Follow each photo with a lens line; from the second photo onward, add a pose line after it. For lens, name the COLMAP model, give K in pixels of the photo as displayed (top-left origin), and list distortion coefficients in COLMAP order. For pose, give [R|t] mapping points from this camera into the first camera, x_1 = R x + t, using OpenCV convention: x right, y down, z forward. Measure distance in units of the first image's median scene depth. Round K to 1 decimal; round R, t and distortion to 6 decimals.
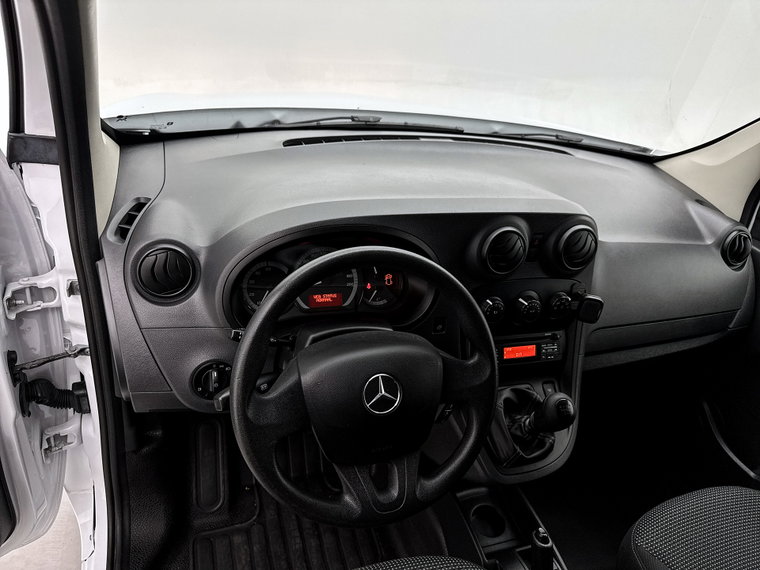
lens RADIAL K [[538.4, 0, 378.2], [0, 538.4, 288.1], [0, 0, 1]] dist [0.074884, -0.068412]
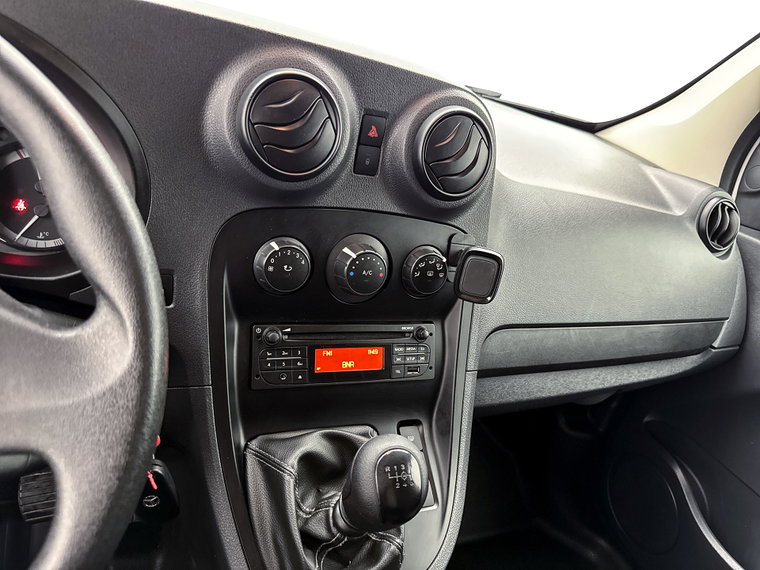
lens RADIAL K [[538.4, 0, 386.7], [0, 538.4, 280.8], [0, 0, 1]] dist [0.074884, -0.068412]
pose [[0.995553, 0.038335, 0.086049, 0.245503], [-0.026599, 0.990677, -0.133613, 0.109750], [-0.090369, 0.130730, 0.987291, 0.476434]]
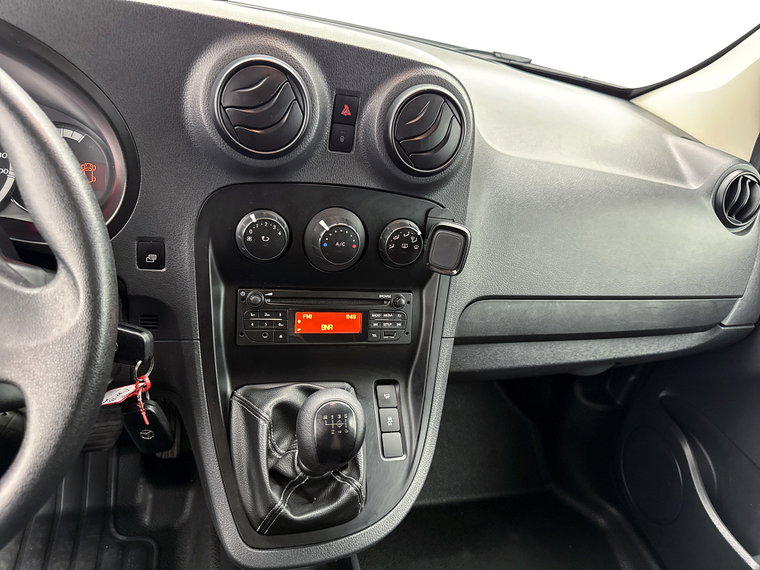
lens RADIAL K [[538.4, 0, 387.0], [0, 538.4, 286.4], [0, 0, 1]] dist [0.074884, -0.068412]
pose [[0.997448, 0.062133, -0.035165, 0.333640], [-0.064048, 0.996362, -0.056226, 0.106311], [0.031543, 0.058335, 0.997799, 0.435139]]
